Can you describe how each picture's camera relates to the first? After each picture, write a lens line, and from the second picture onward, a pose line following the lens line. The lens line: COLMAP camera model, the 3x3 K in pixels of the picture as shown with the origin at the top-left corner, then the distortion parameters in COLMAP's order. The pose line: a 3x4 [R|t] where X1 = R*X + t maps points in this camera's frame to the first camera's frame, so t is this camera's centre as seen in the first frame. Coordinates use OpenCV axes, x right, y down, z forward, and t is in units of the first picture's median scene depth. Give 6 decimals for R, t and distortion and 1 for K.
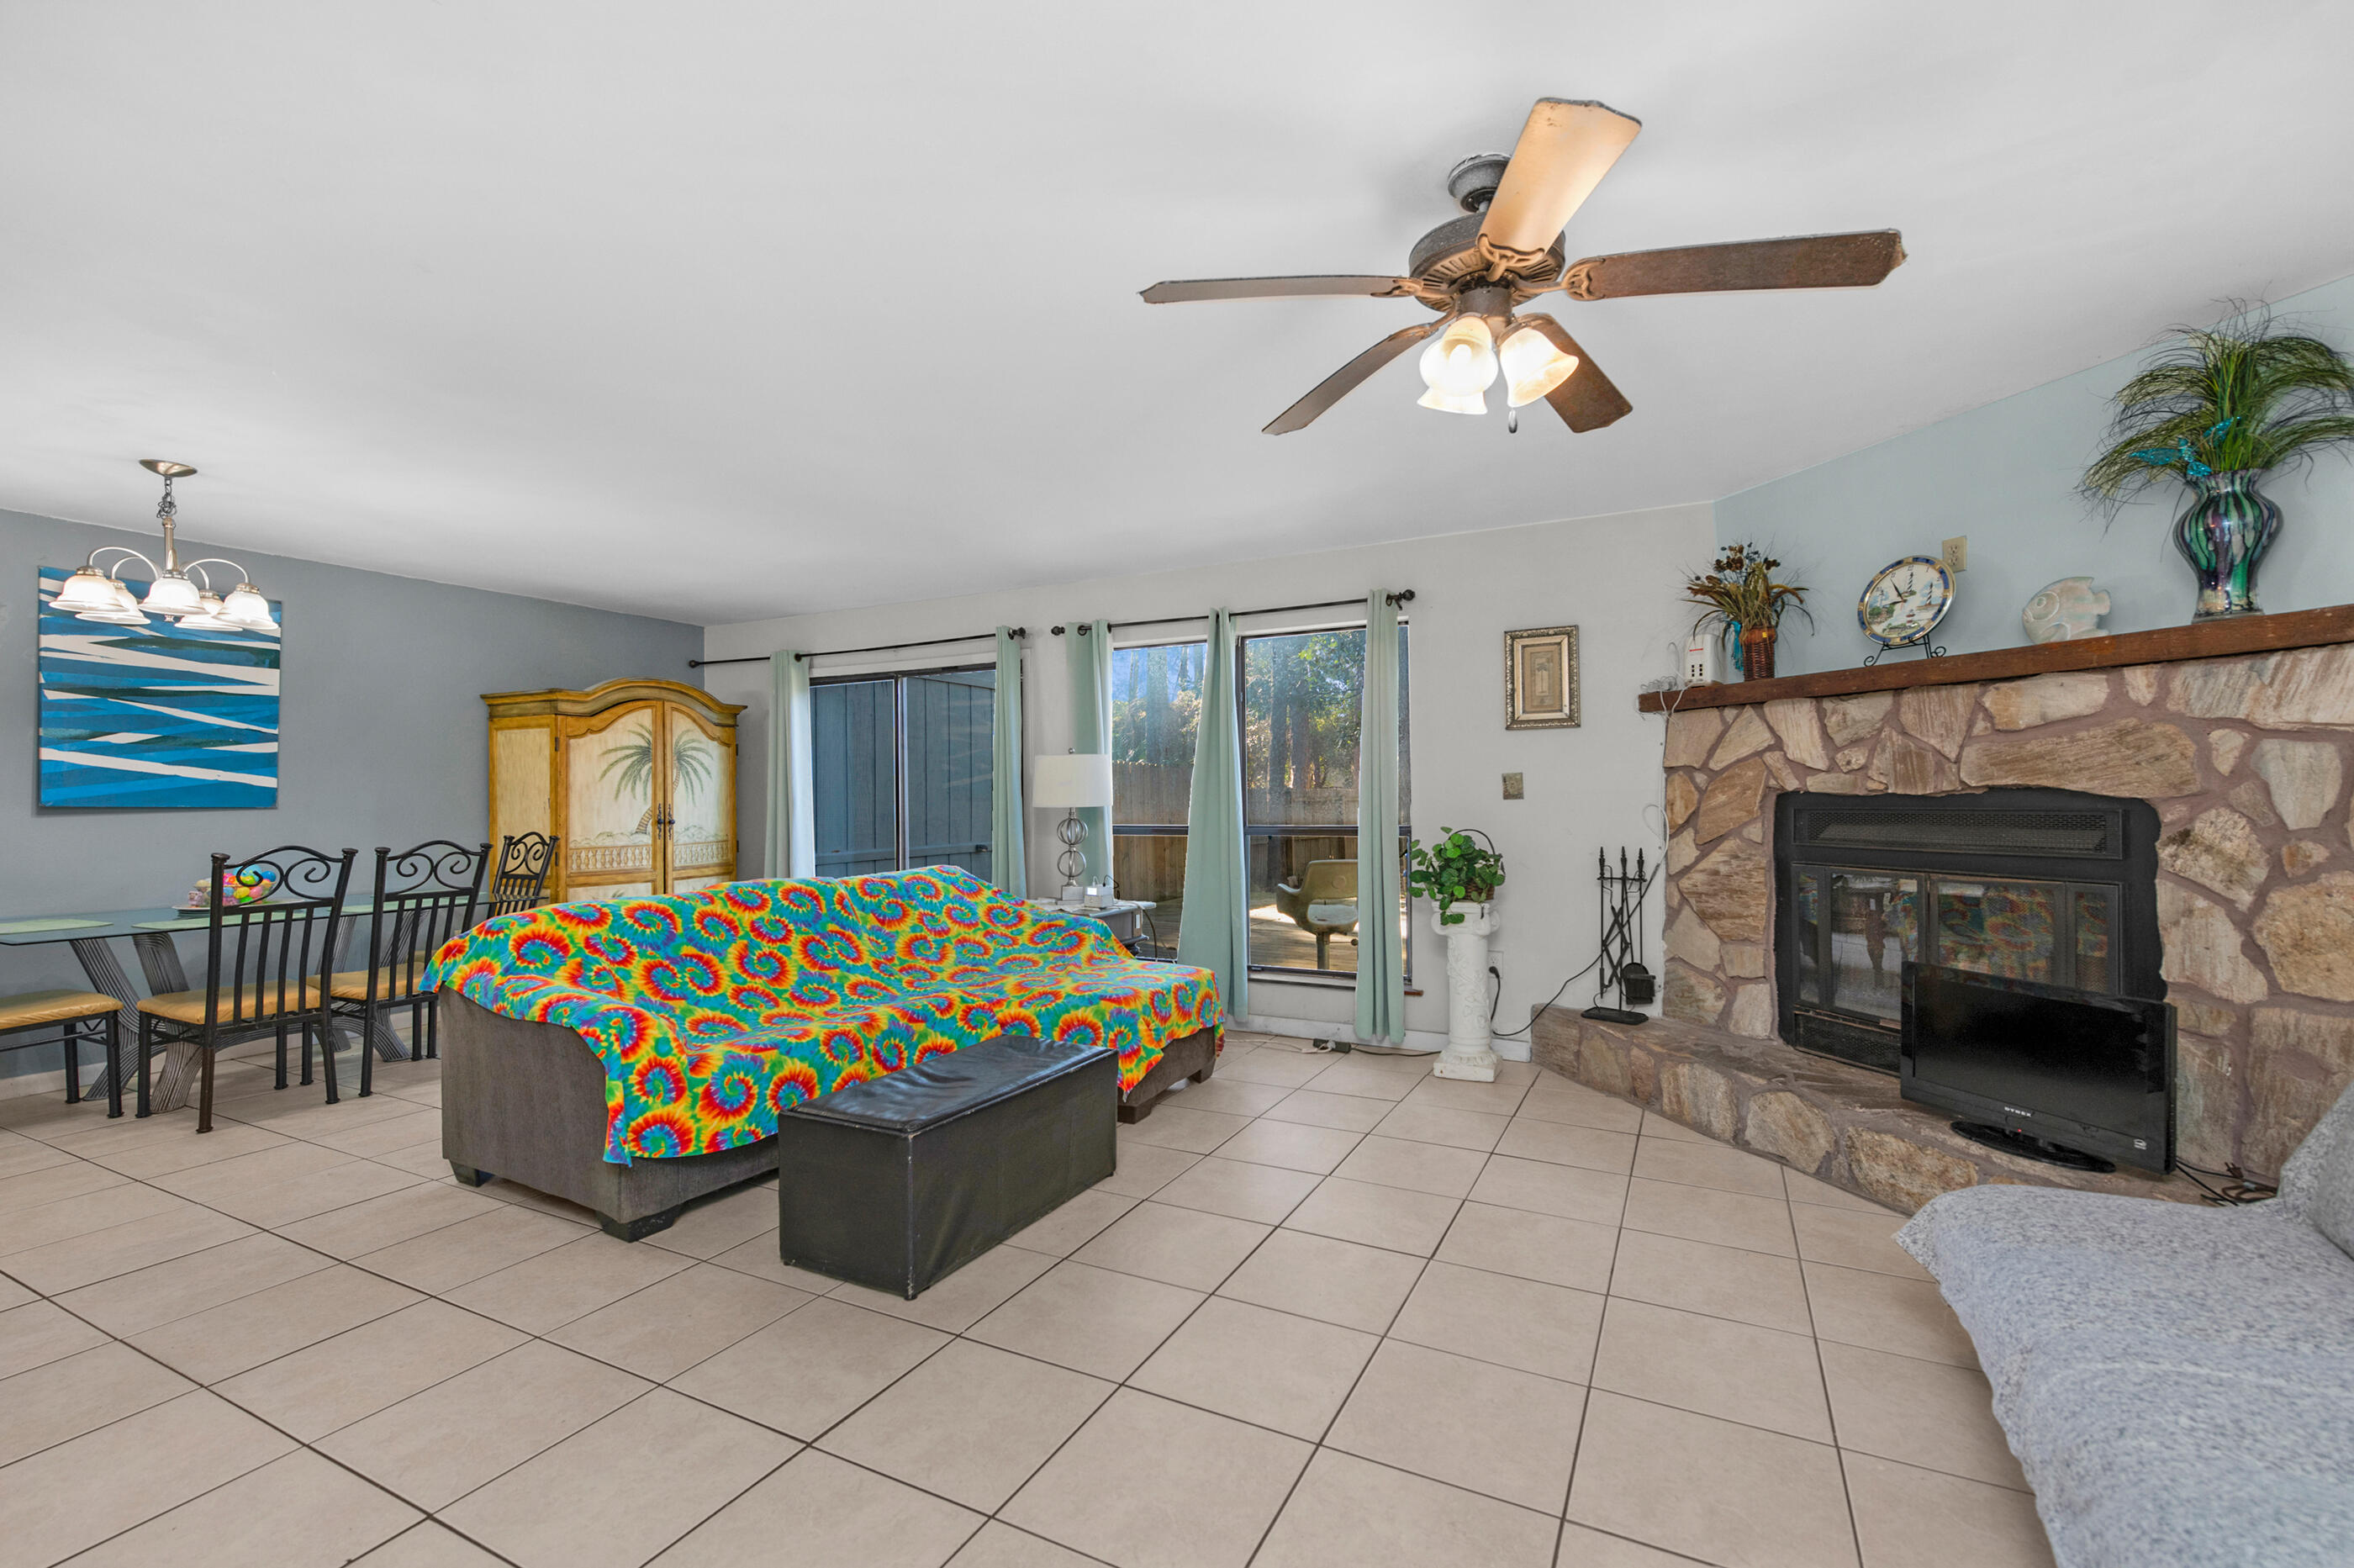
lens RADIAL K [[945.5, 0, 1184.0], [0, 945.5, 789.7], [0, 0, 1]] dist [0.008268, -0.000680]
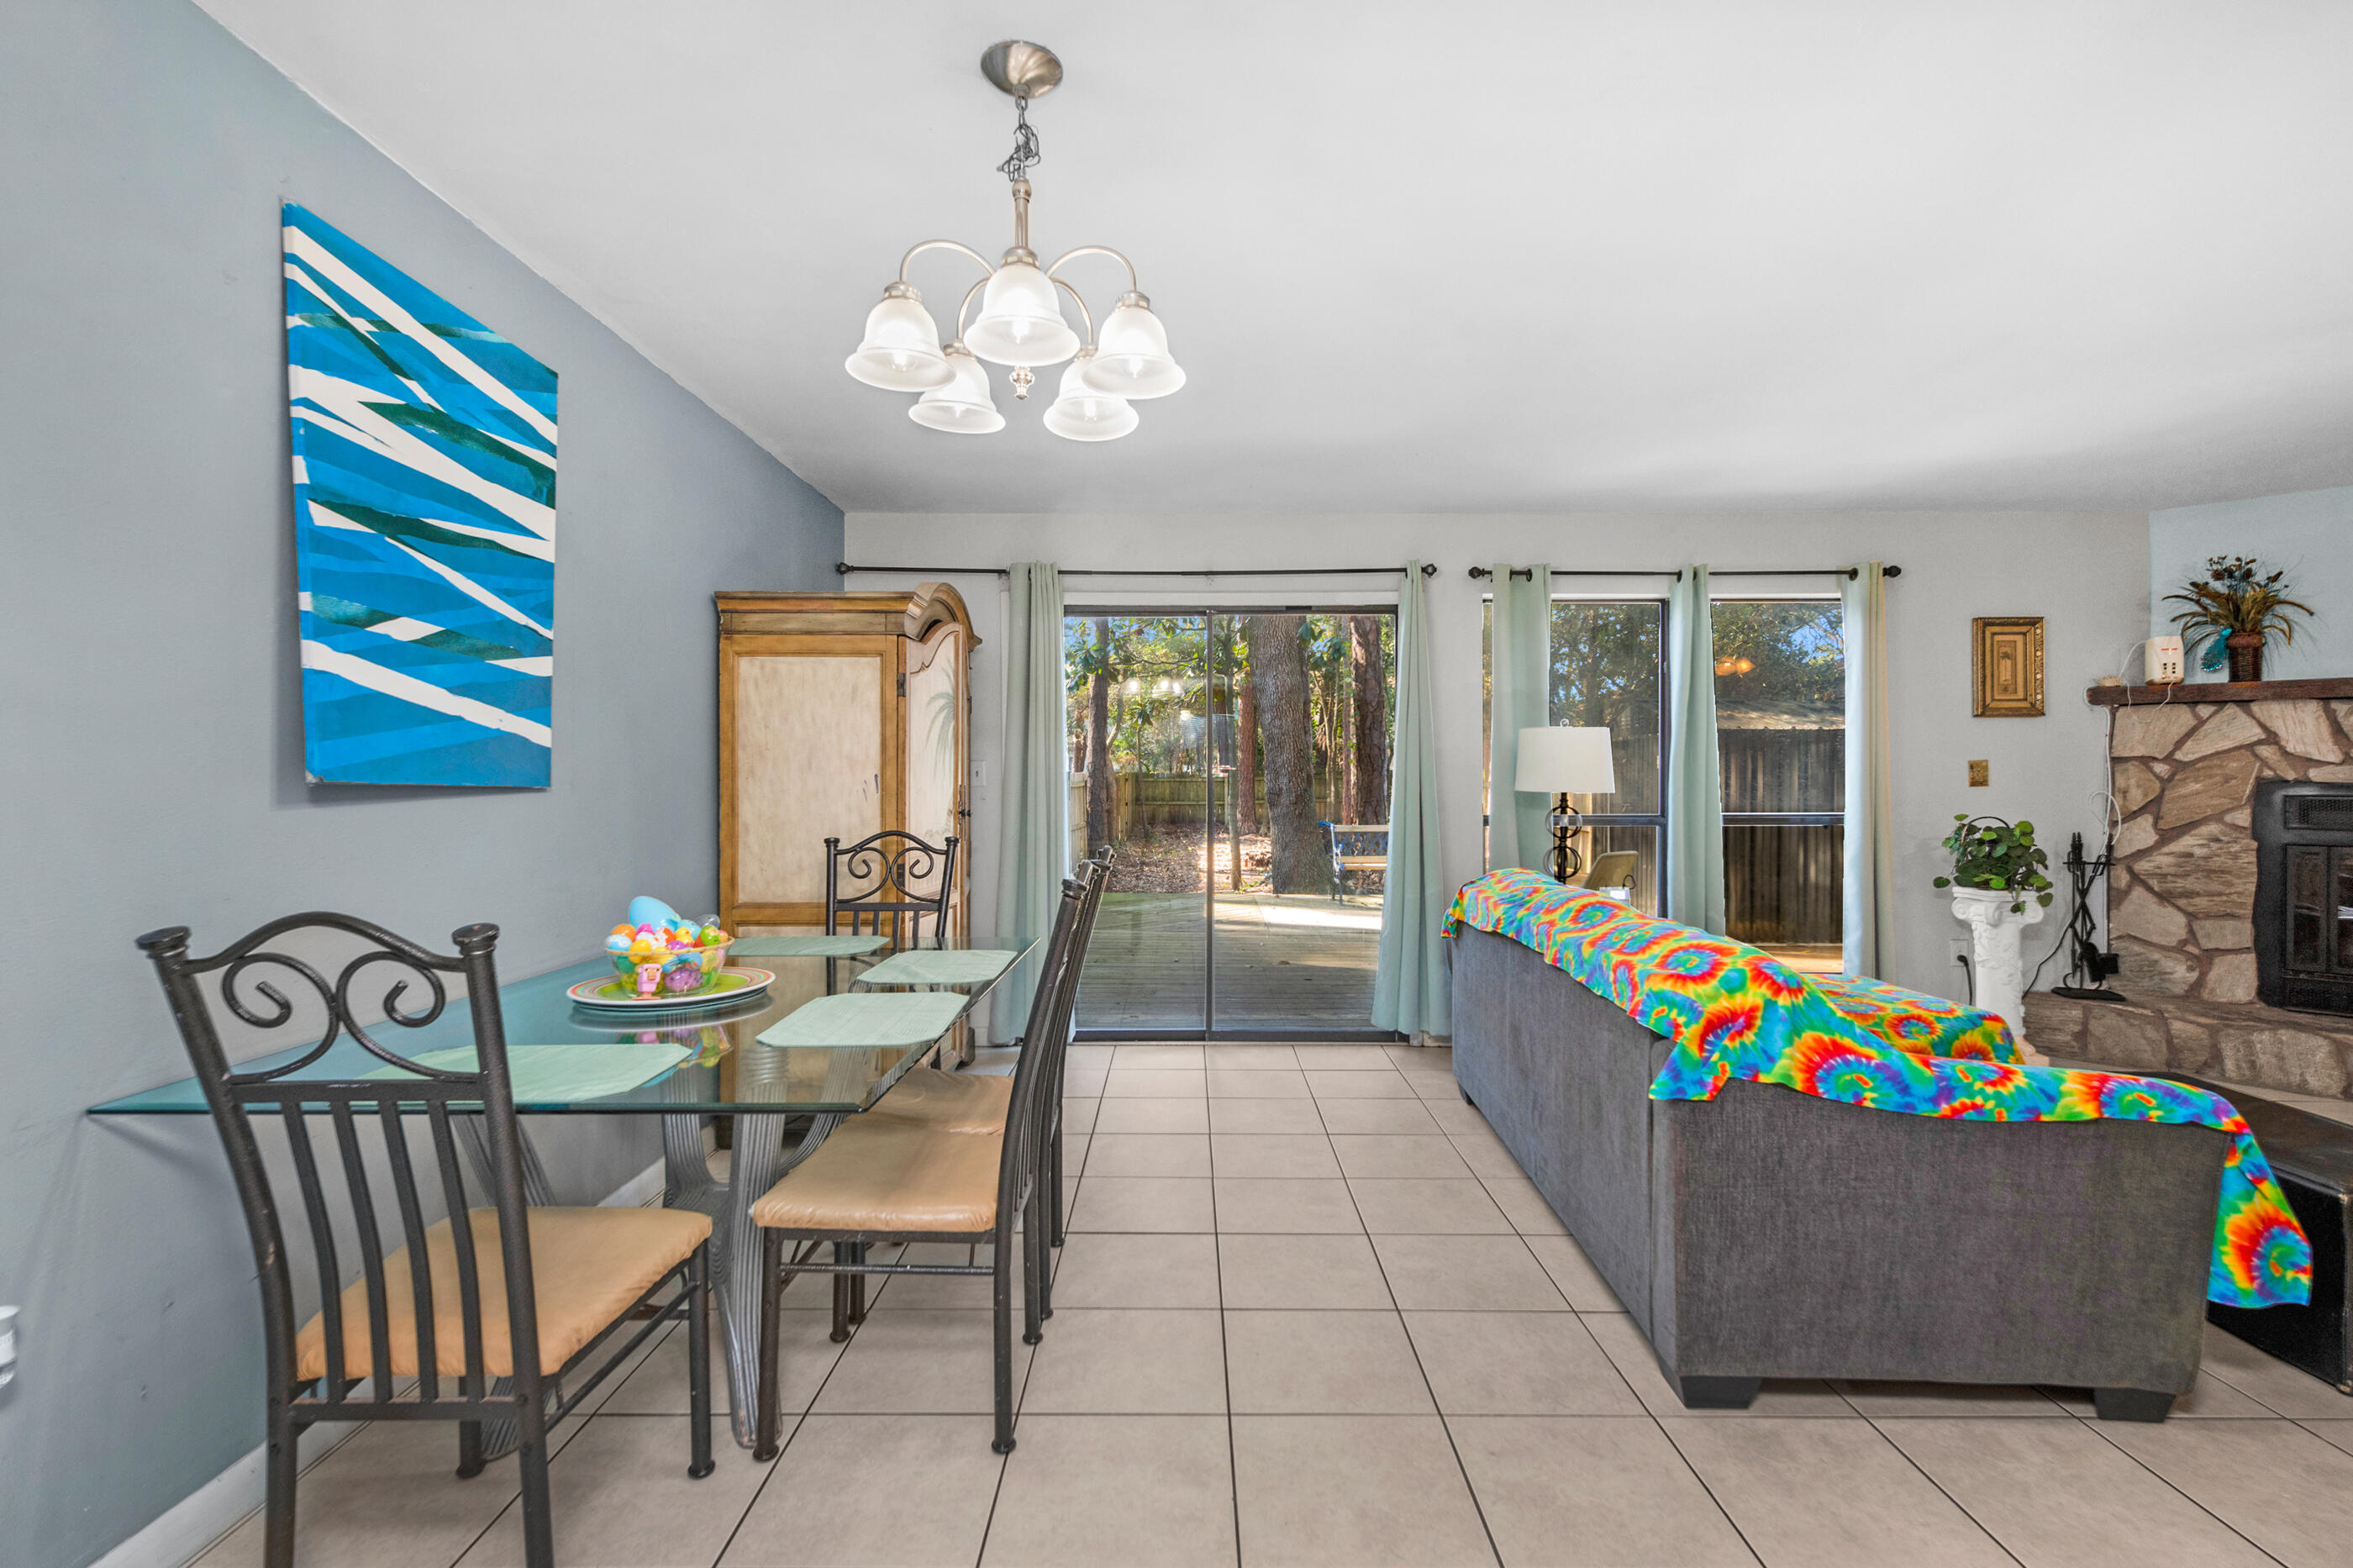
lens RADIAL K [[1069.6, 0, 1175.2], [0, 1069.6, 782.2], [0, 0, 1]] dist [0.001459, -0.000040]
pose [[0.899173, 0.008059, 0.437520, -1.008014], [-0.010800, 0.999935, 0.003778, 0.011310], [-0.437460, -0.008122, 0.899201, 0.396224]]
